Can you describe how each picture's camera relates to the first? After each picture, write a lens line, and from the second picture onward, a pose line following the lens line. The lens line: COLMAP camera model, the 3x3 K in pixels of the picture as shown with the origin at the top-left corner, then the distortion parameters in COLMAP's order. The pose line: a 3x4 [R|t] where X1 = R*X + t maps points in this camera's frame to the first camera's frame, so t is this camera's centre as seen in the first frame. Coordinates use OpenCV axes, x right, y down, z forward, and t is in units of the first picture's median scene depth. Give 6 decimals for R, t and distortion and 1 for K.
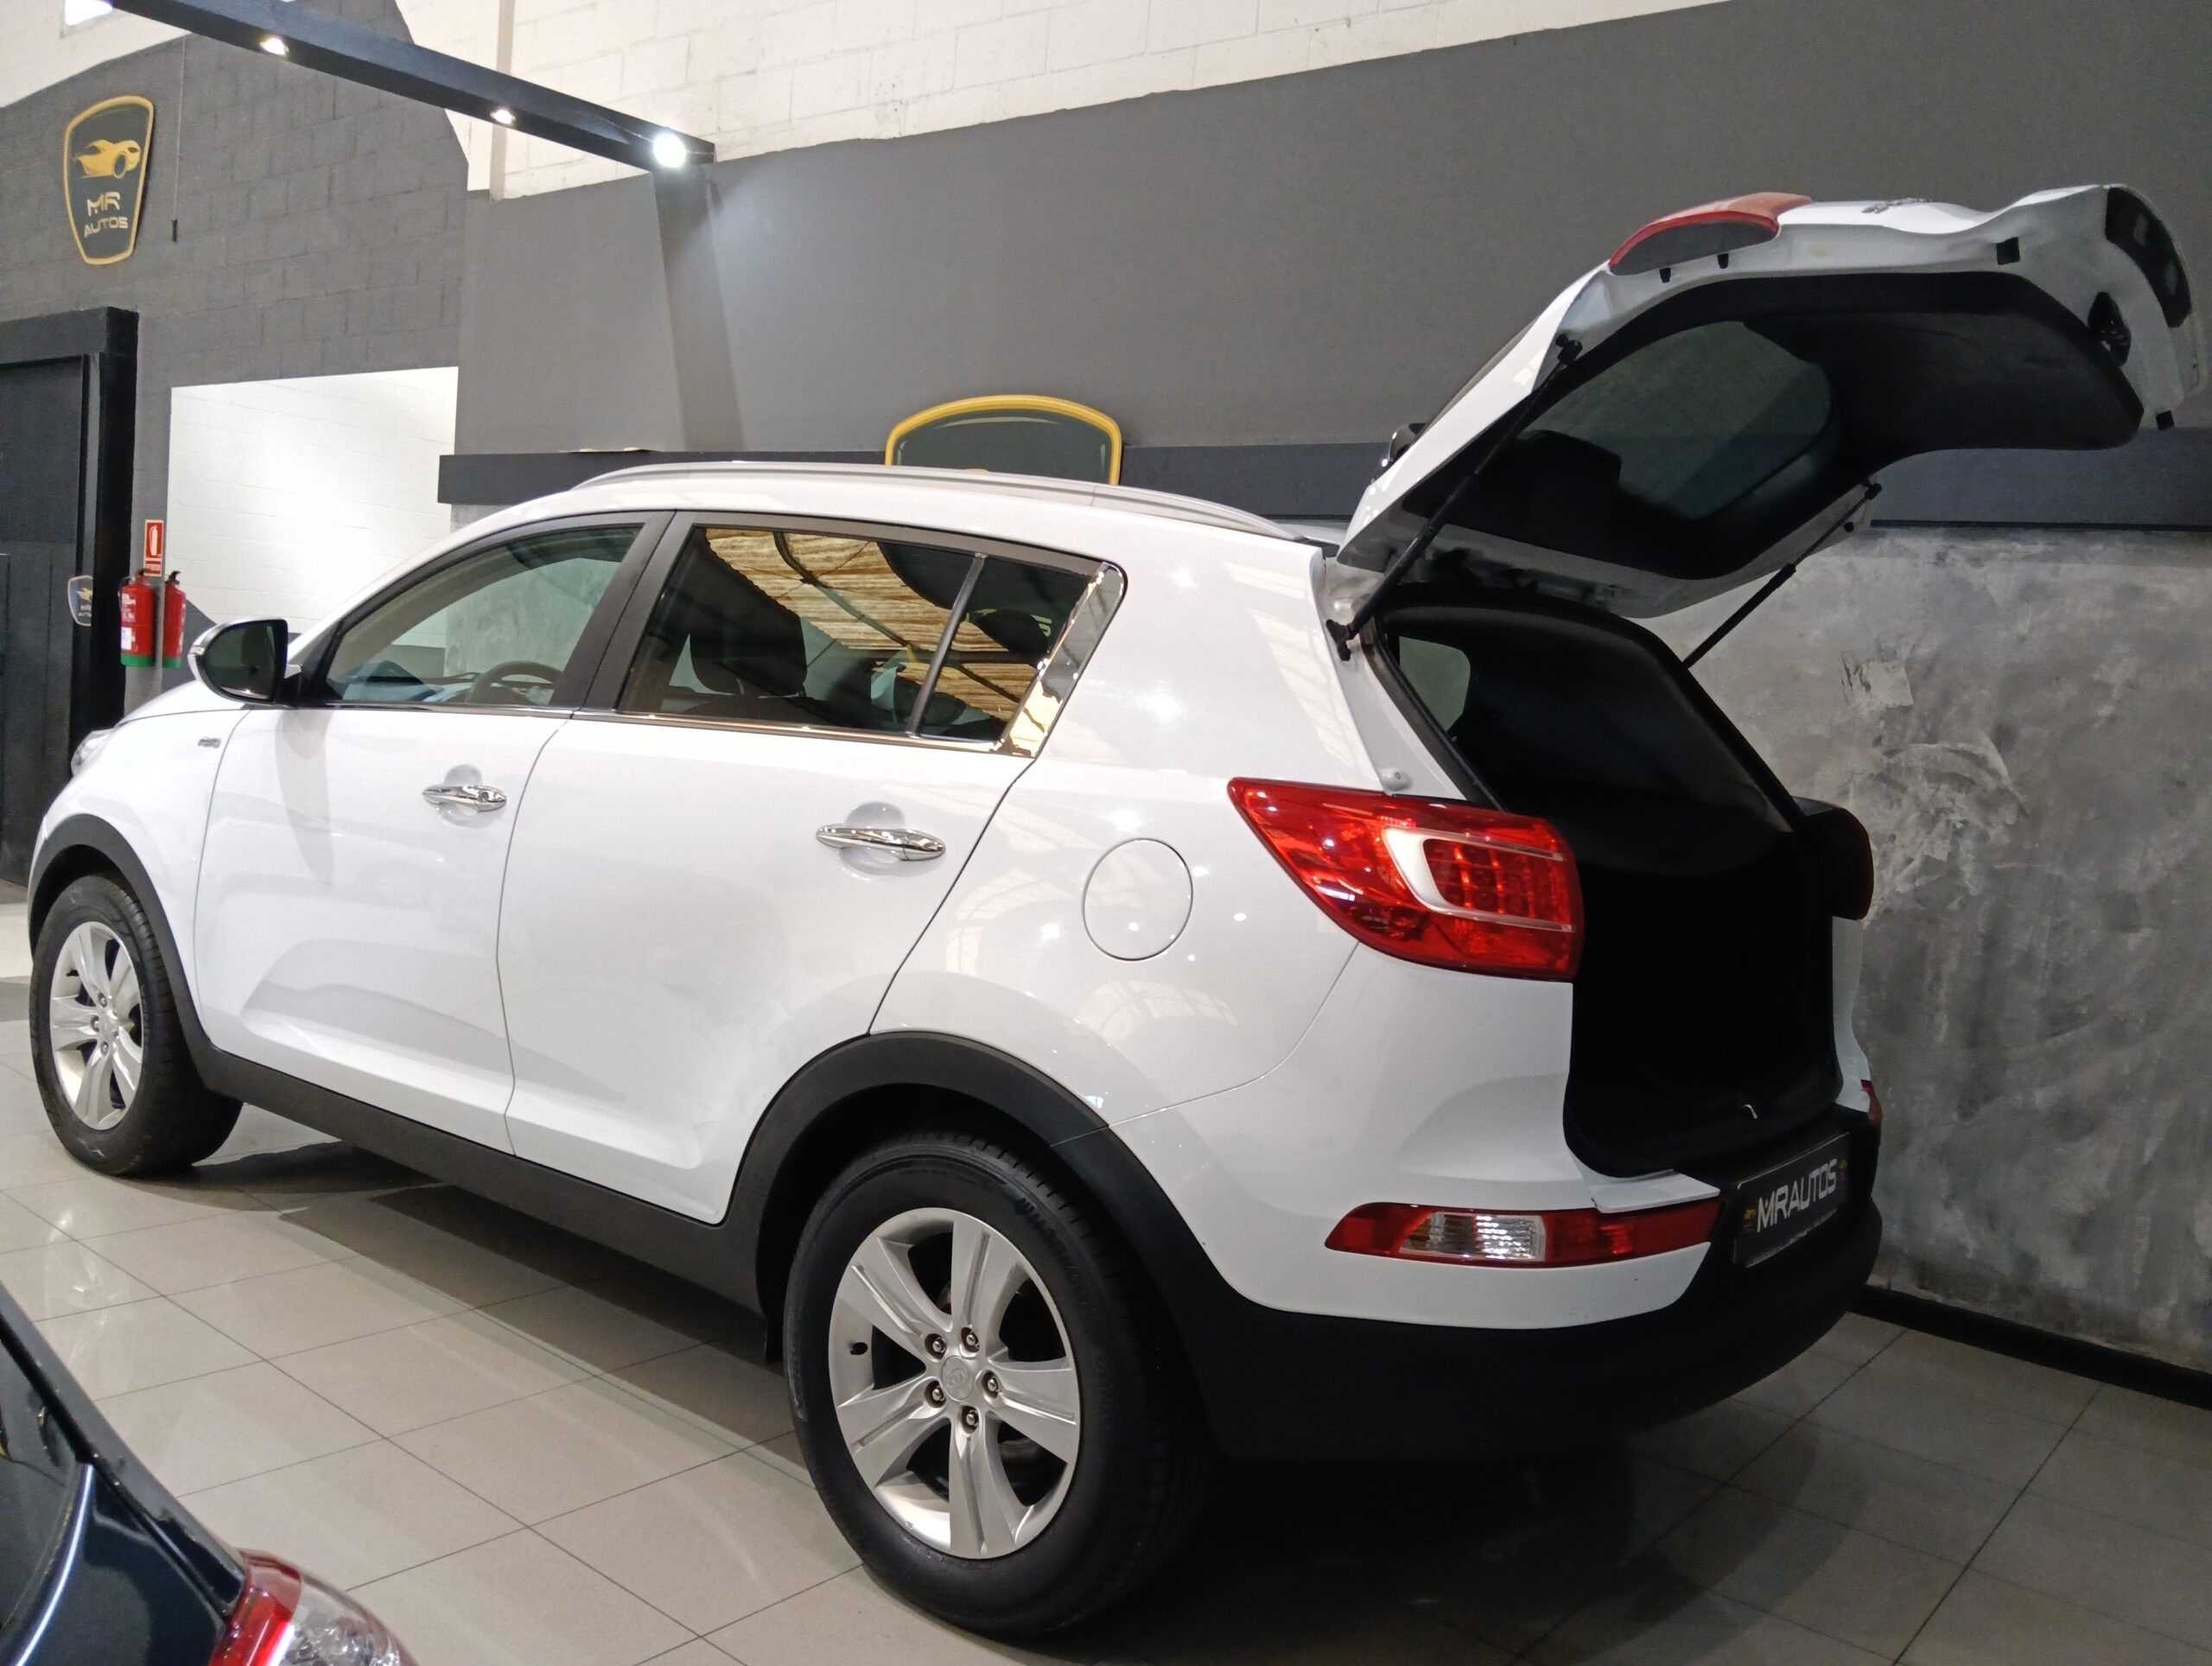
lens RADIAL K [[1775.0, 0, 1099.0], [0, 1775.0, 877.0], [0, 0, 1]] dist [0.055994, -0.106433]
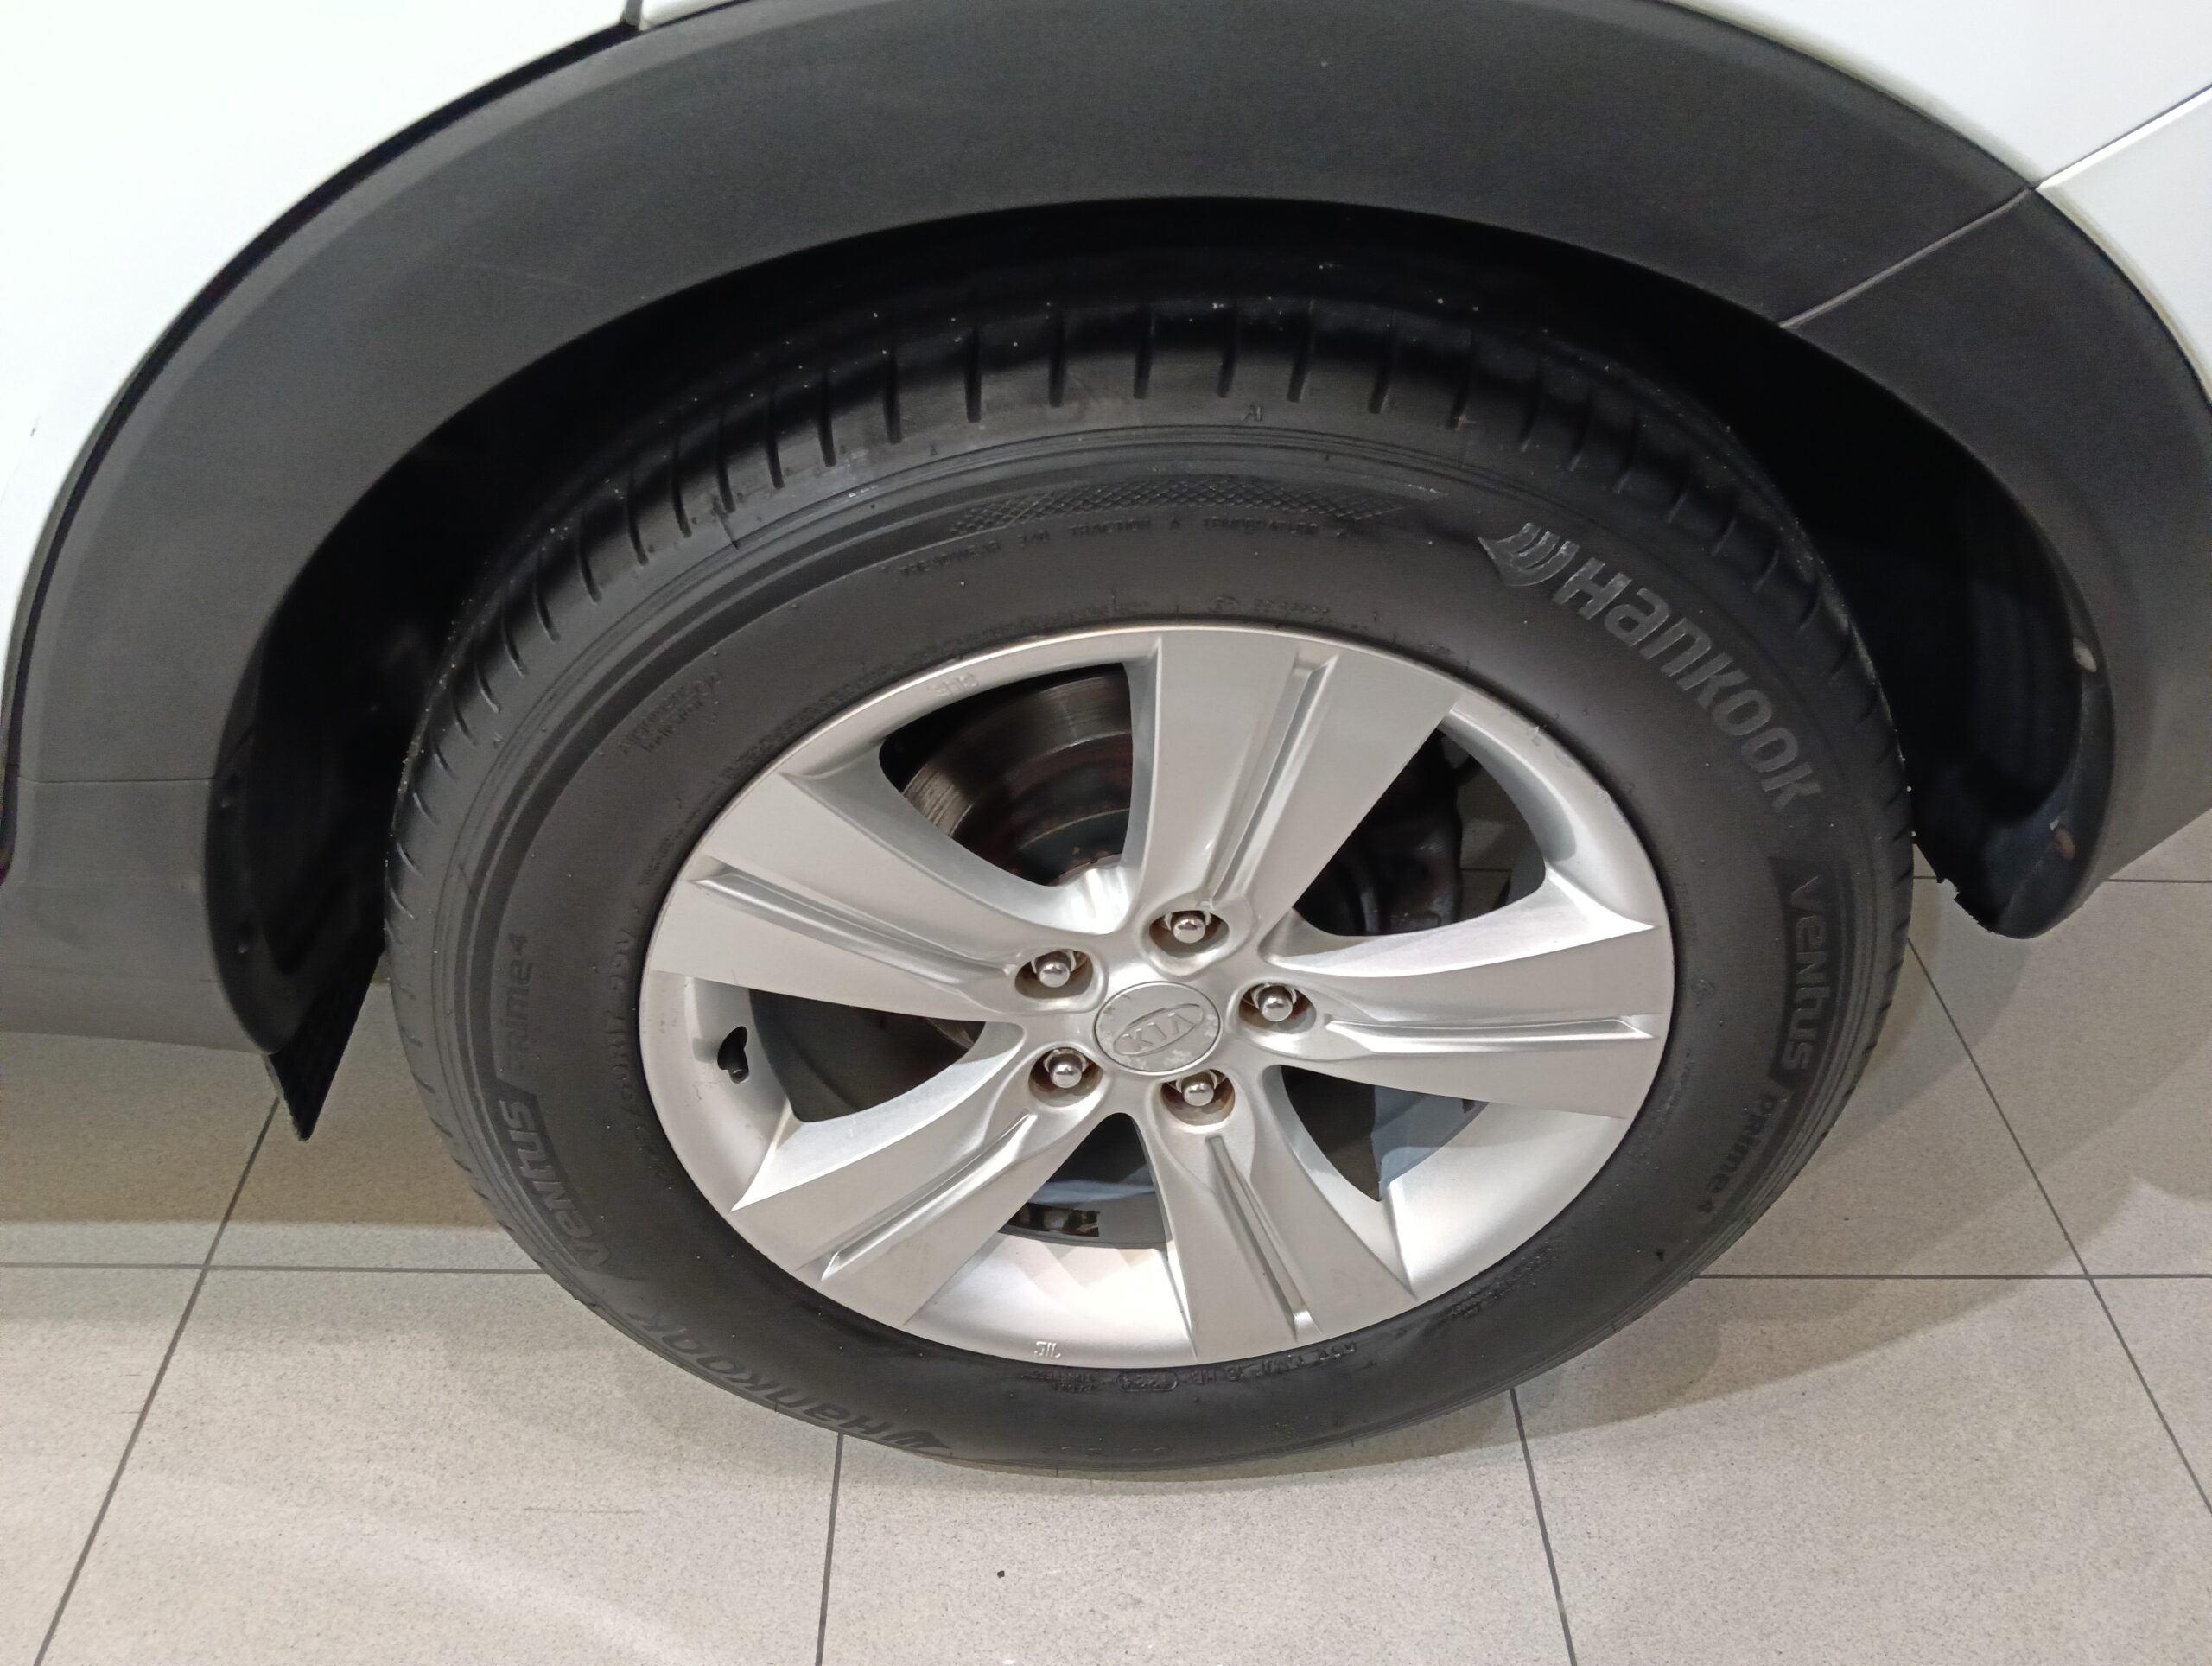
lens RADIAL K [[1775.0, 0, 1099.0], [0, 1775.0, 877.0], [0, 0, 1]] dist [0.055994, -0.106433]
pose [[0.763083, -0.458695, 0.455306, -0.163022], [0.128852, 0.798311, 0.588301, 0.036870], [-0.633326, -0.390255, 0.668281, 0.553229]]
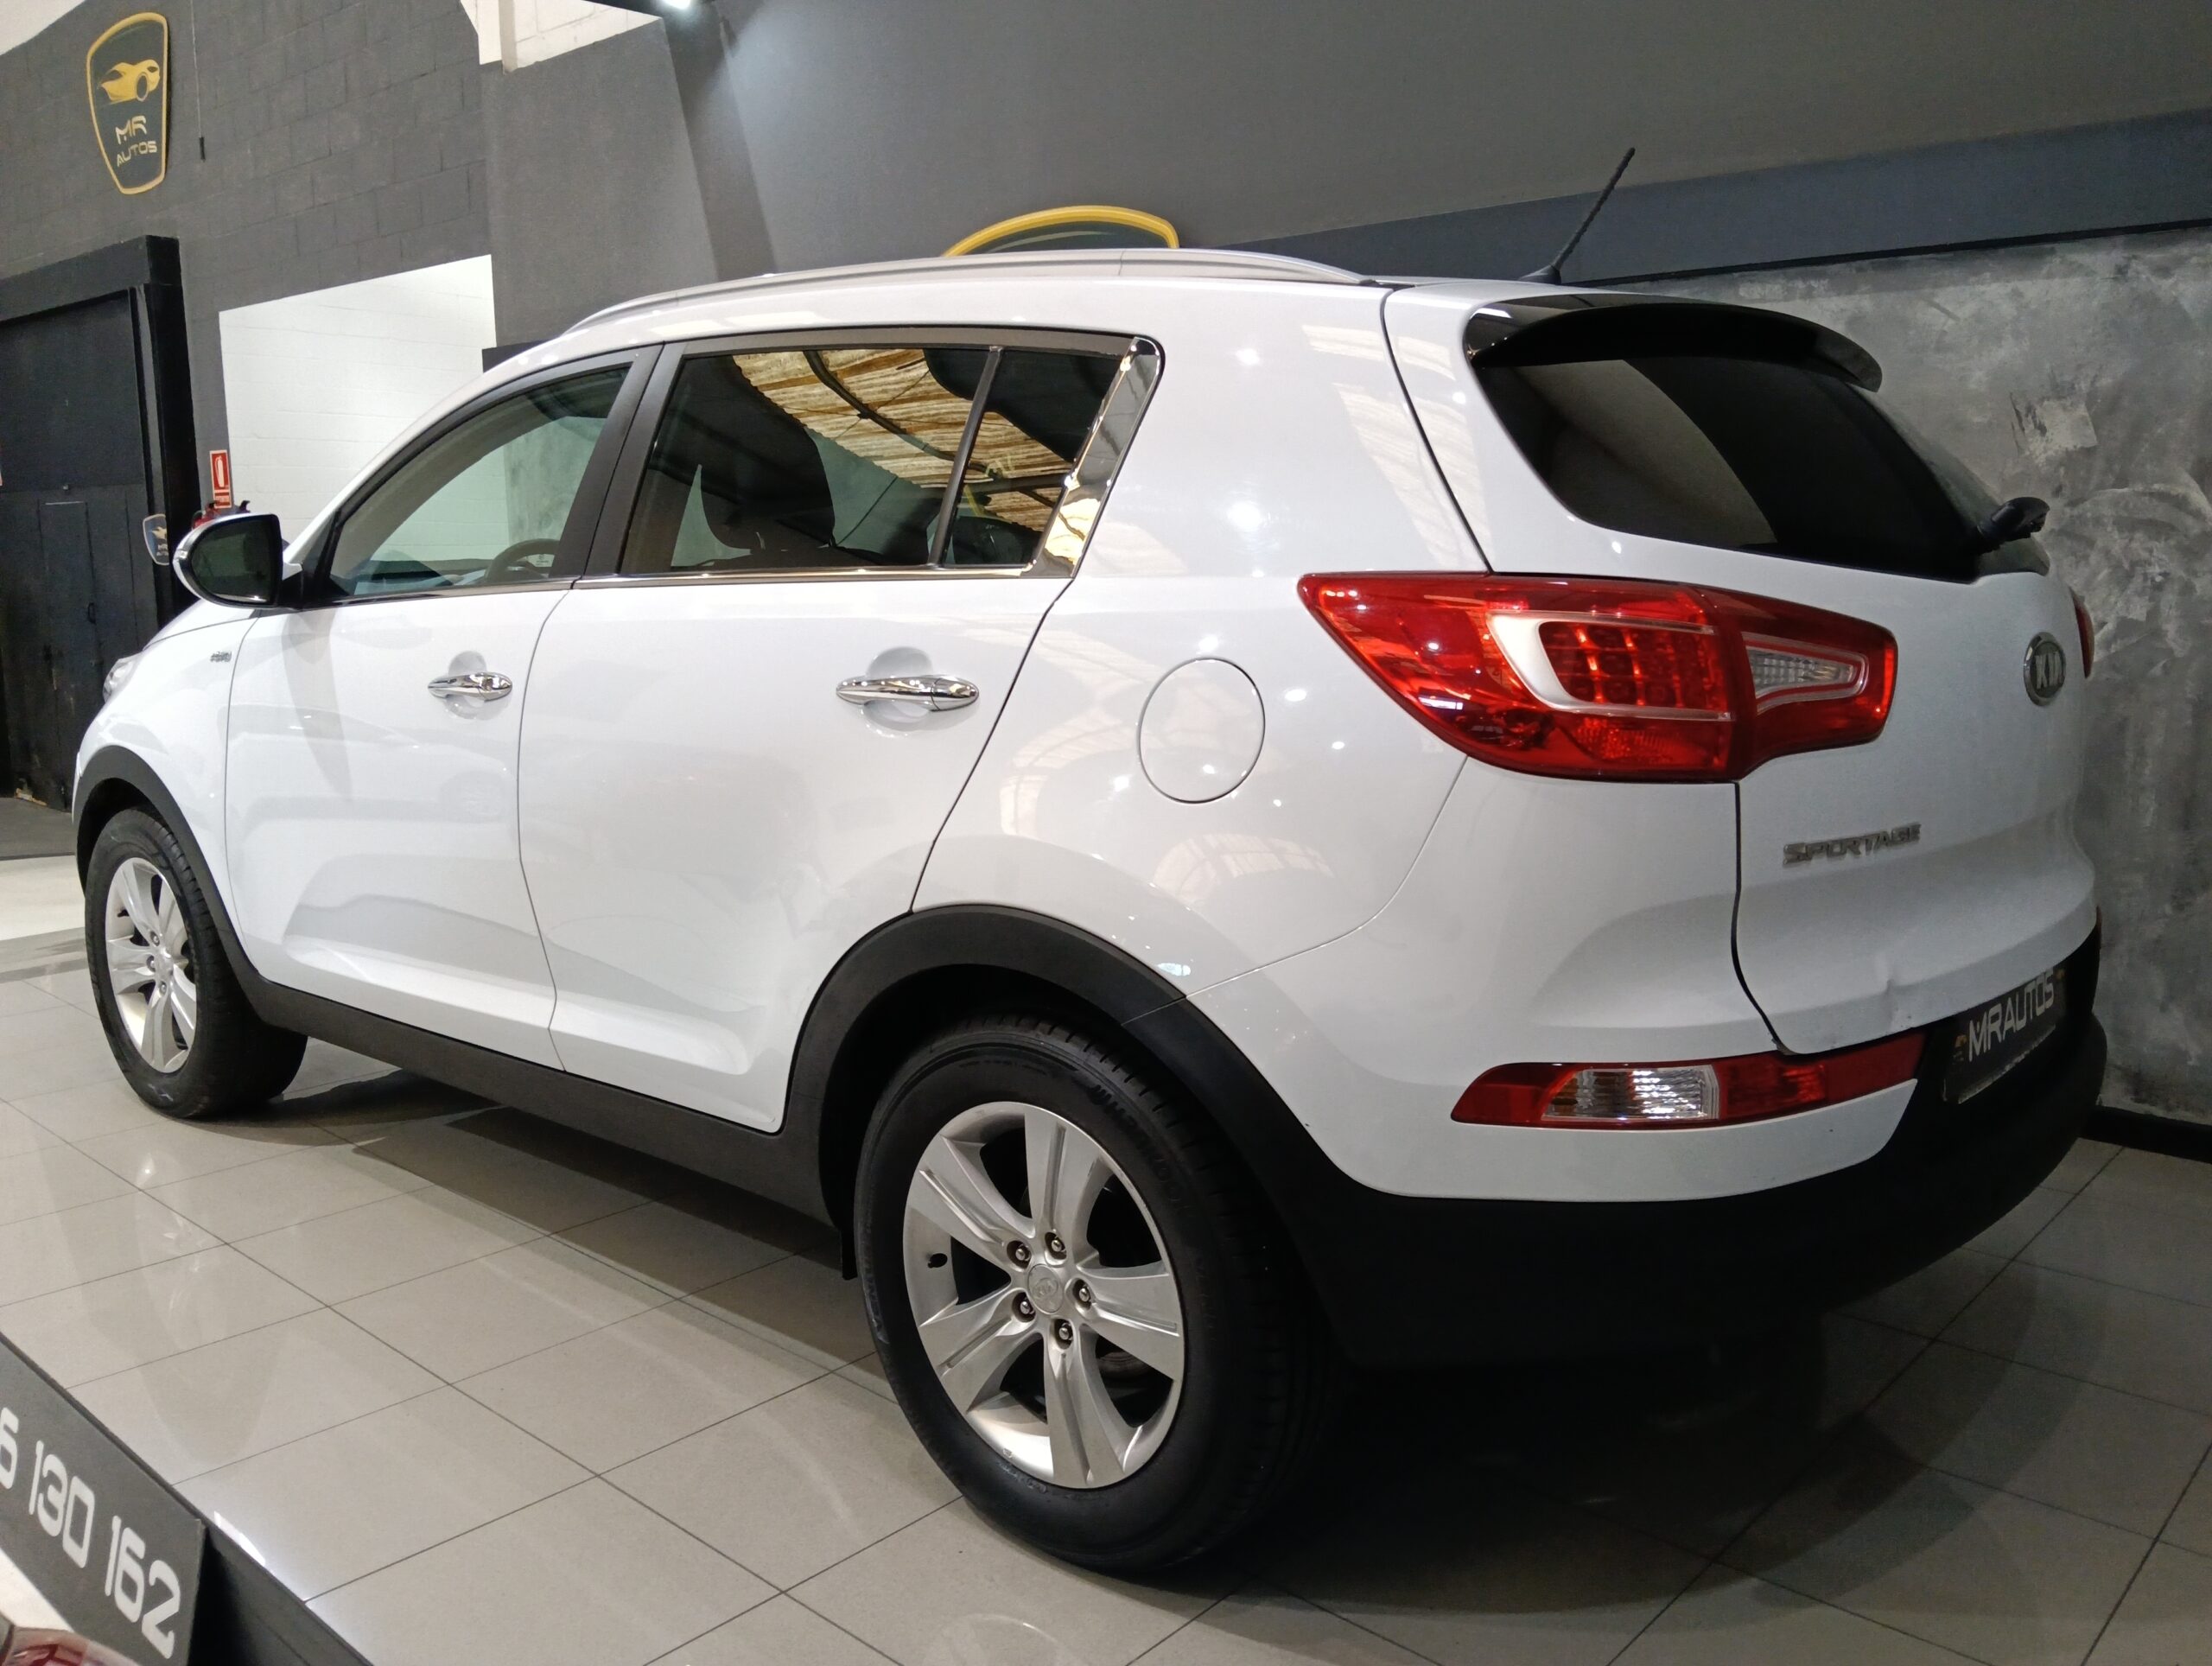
lens RADIAL K [[1775.0, 0, 1099.0], [0, 1775.0, 877.0], [0, 0, 1]] dist [0.055994, -0.106433]
pose [[0.994270, -0.078985, -0.072034, 0.018839], [0.084130, 0.993892, 0.071418, 0.012015], [0.065953, -0.077069, 0.994842, 0.097486]]
